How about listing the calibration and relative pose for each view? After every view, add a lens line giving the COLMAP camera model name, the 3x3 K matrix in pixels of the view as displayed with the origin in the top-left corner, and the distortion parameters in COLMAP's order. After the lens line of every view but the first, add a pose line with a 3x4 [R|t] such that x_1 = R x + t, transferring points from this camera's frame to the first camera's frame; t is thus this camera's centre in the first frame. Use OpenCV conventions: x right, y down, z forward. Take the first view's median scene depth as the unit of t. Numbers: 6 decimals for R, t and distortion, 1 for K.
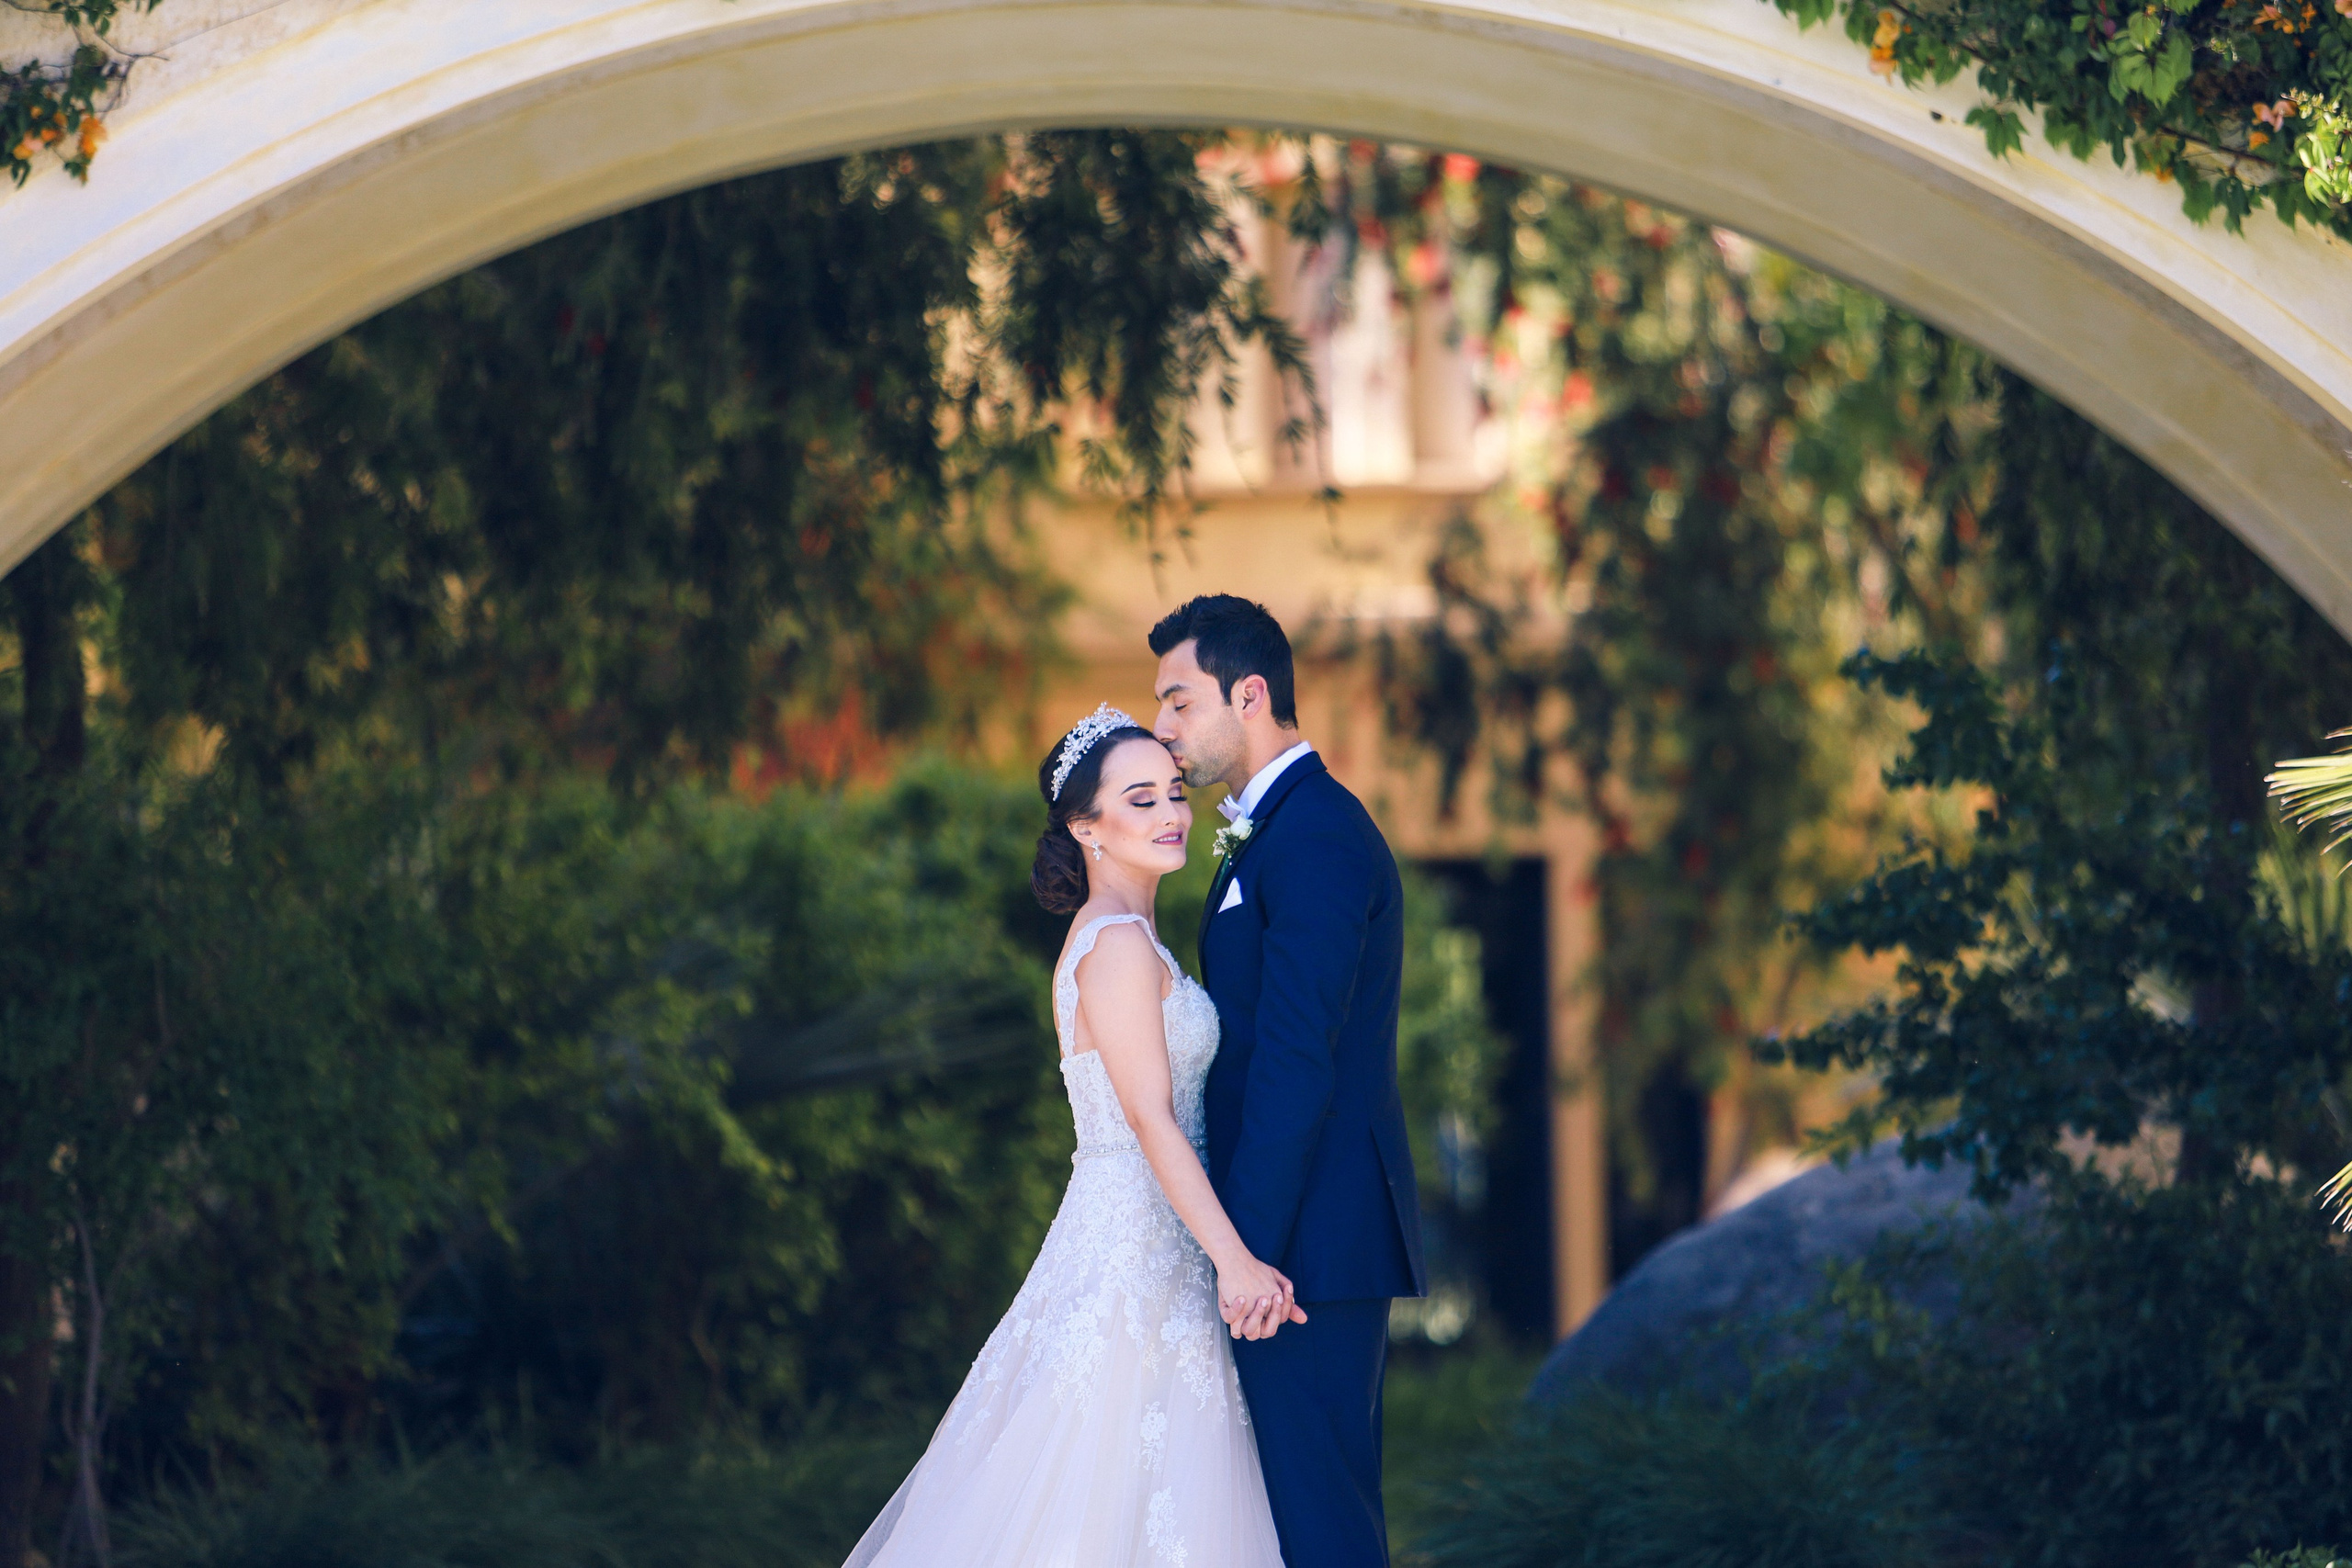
lens RADIAL K [[13381.4, 0, 1214.7], [0, 13381.4, 789.4], [0, 0, 1]] dist [1.812843, 0.000000]
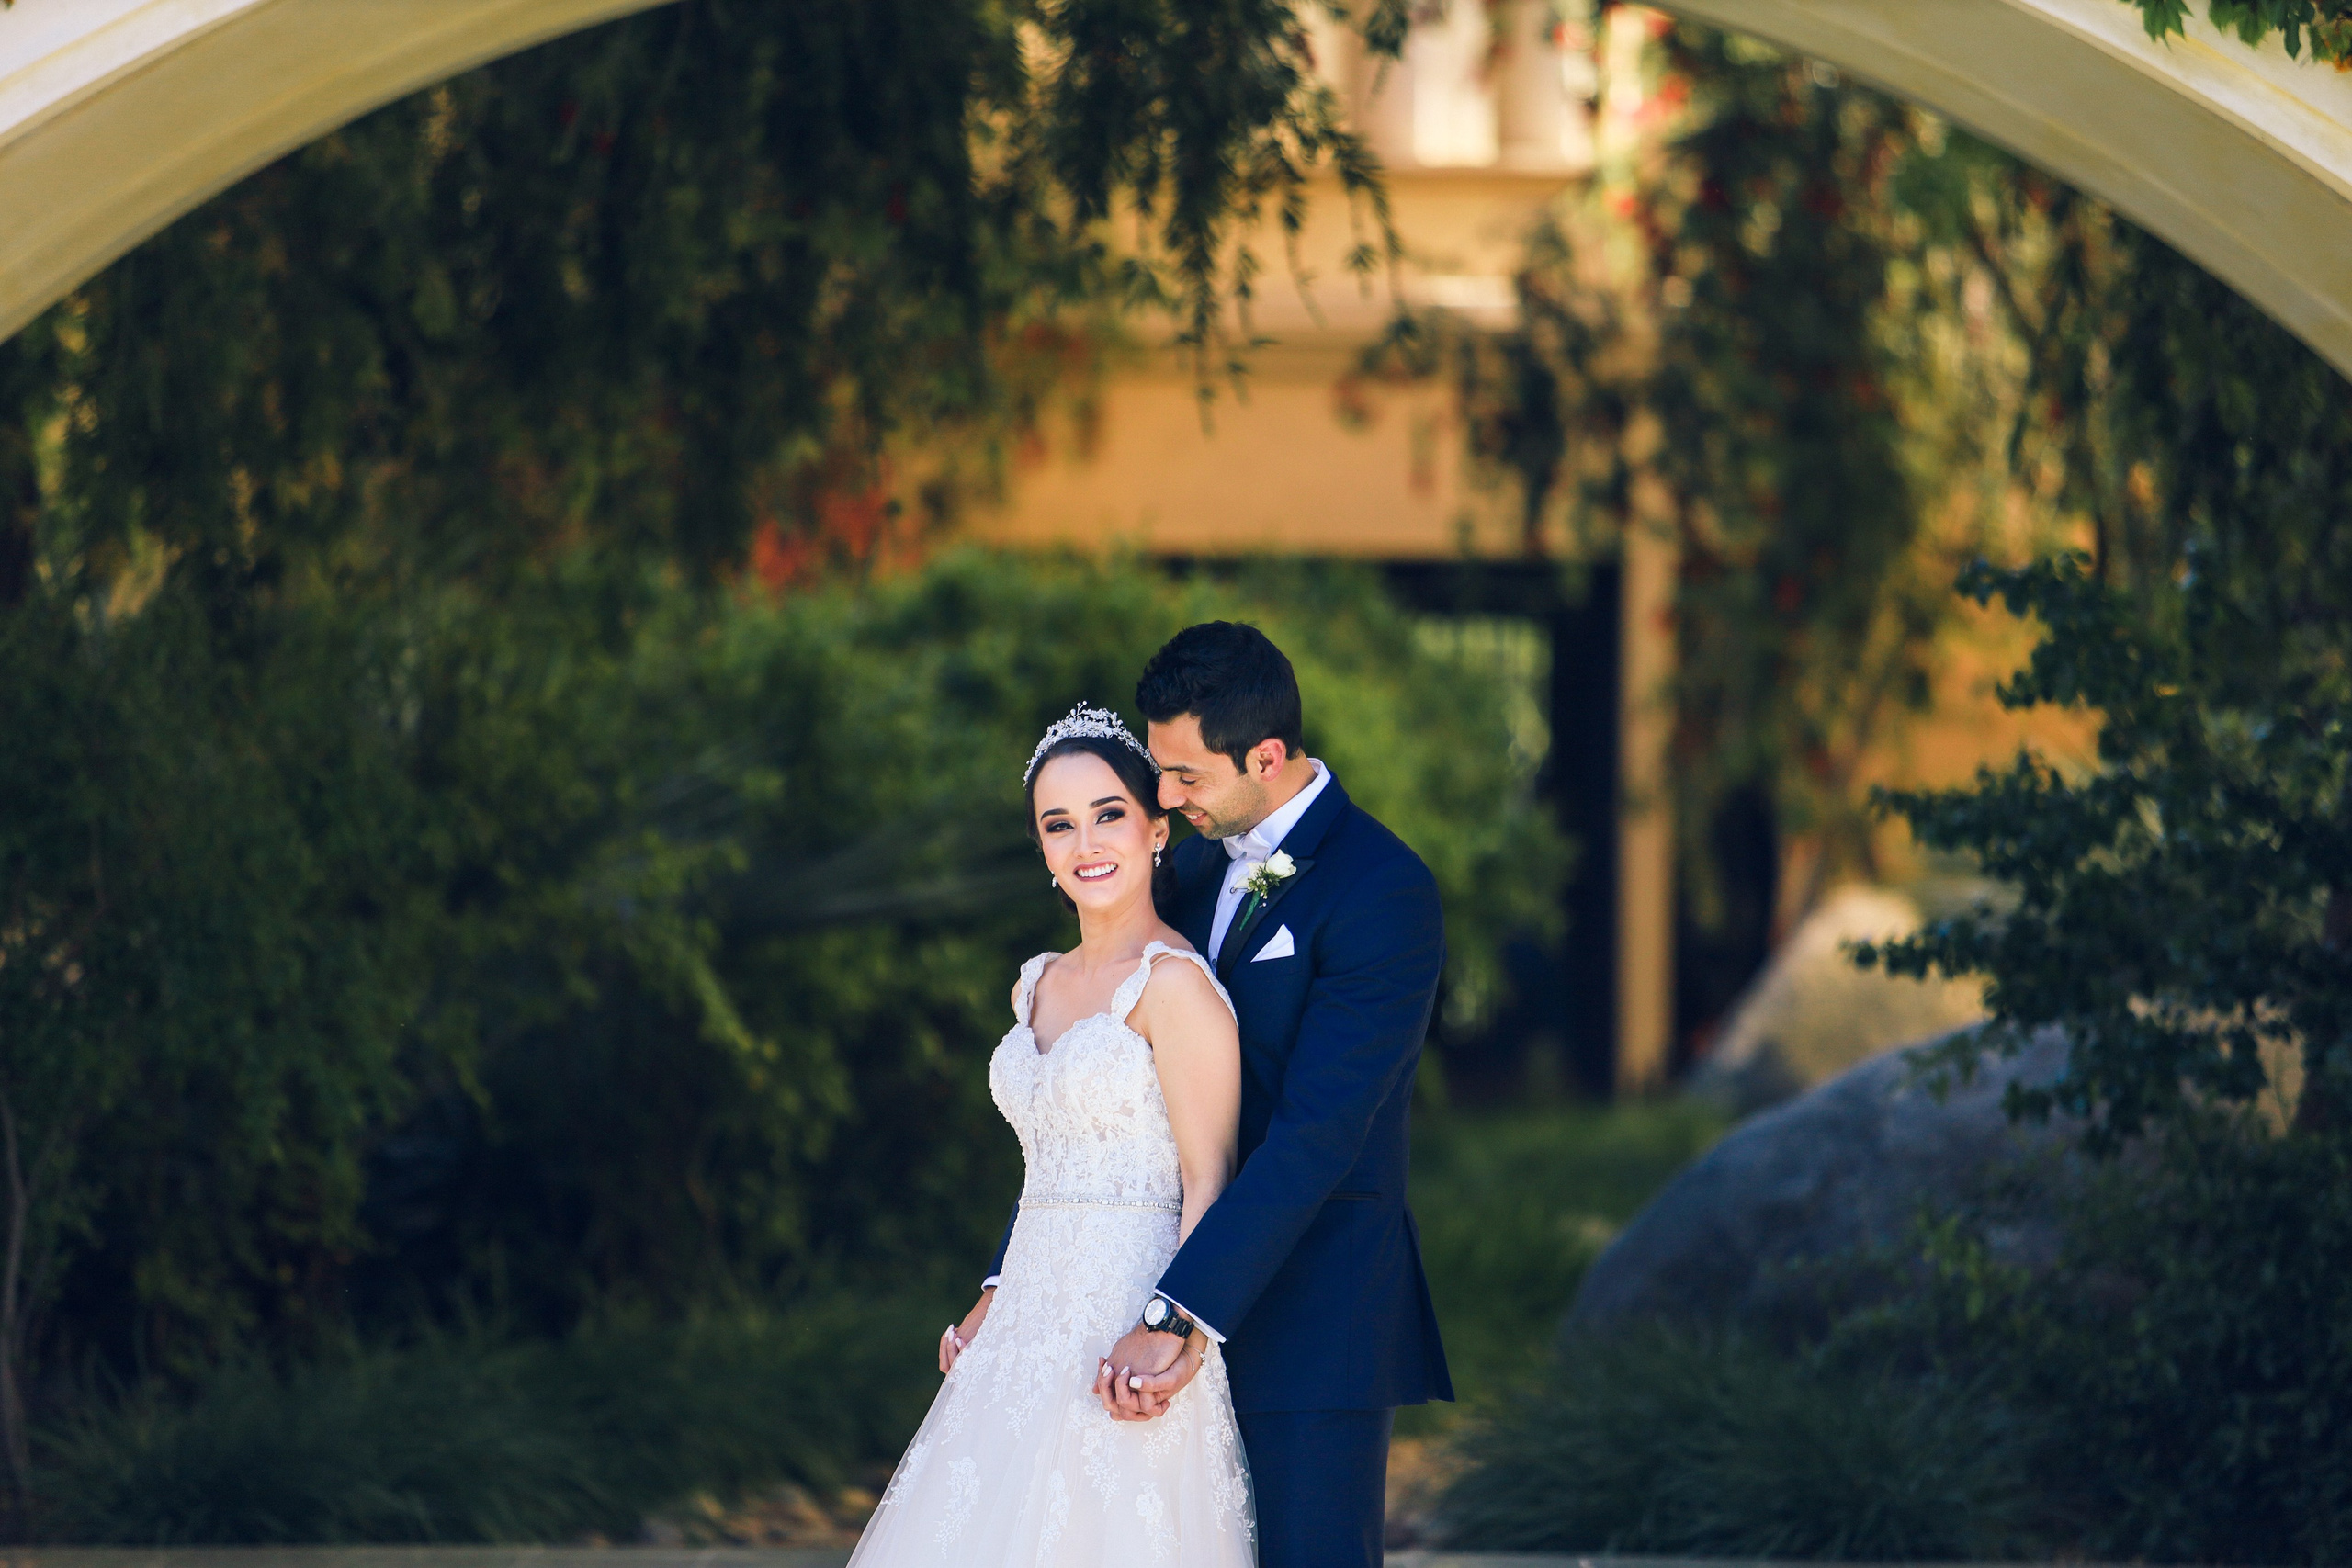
lens RADIAL K [[13381.4, 0, 1203.3], [0, 13381.4, 807.5], [0, 0, 1]] dist [1.812843, 0.000000]
pose [[0.999523, 0.030221, -0.006397, 0.002236], [-0.030000, 0.999031, 0.032211, -0.019727], [0.007364, -0.032003, 0.999461, 0.090165]]
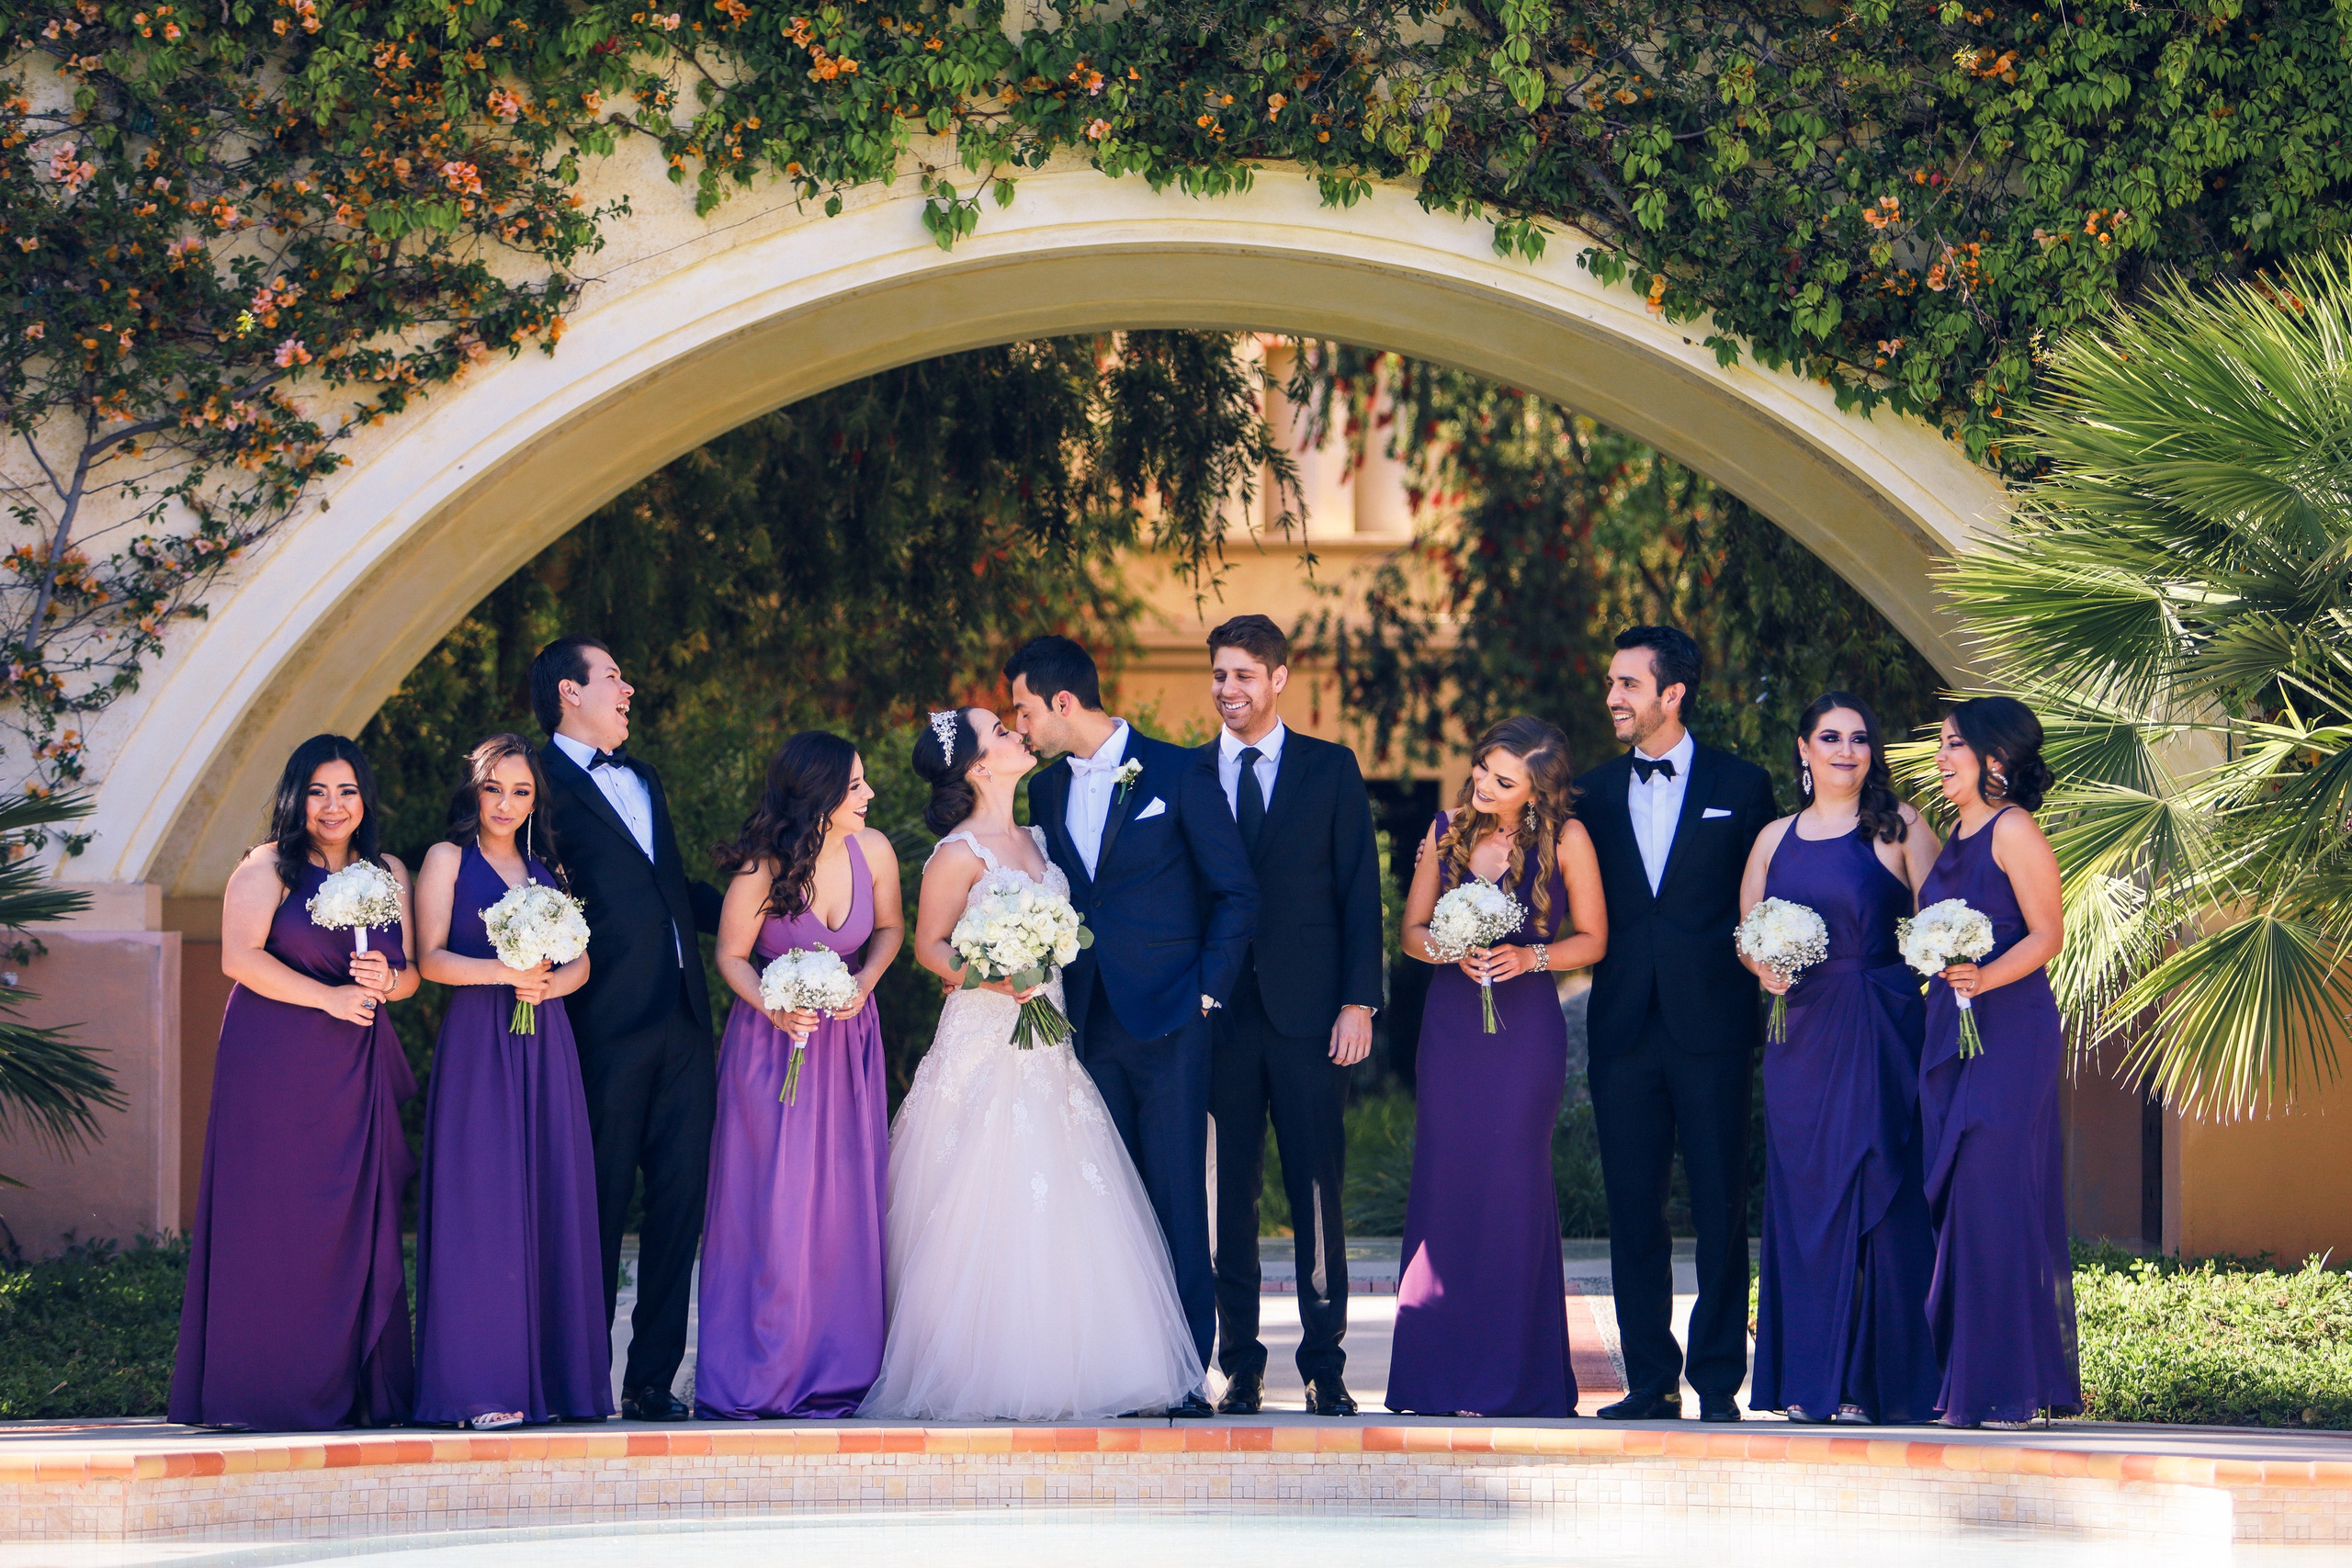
lens RADIAL K [[8643.4, 0, 1227.8], [0, 8643.4, 742.7], [0, 0, 1]] dist [0.232434, 0.000000]
pose [[0.999707, 0.024218, -0.000182, -0.000410], [-0.024218, 0.999705, 0.001629, -0.001560], [0.000222, -0.001624, 0.999999, -0.036405]]
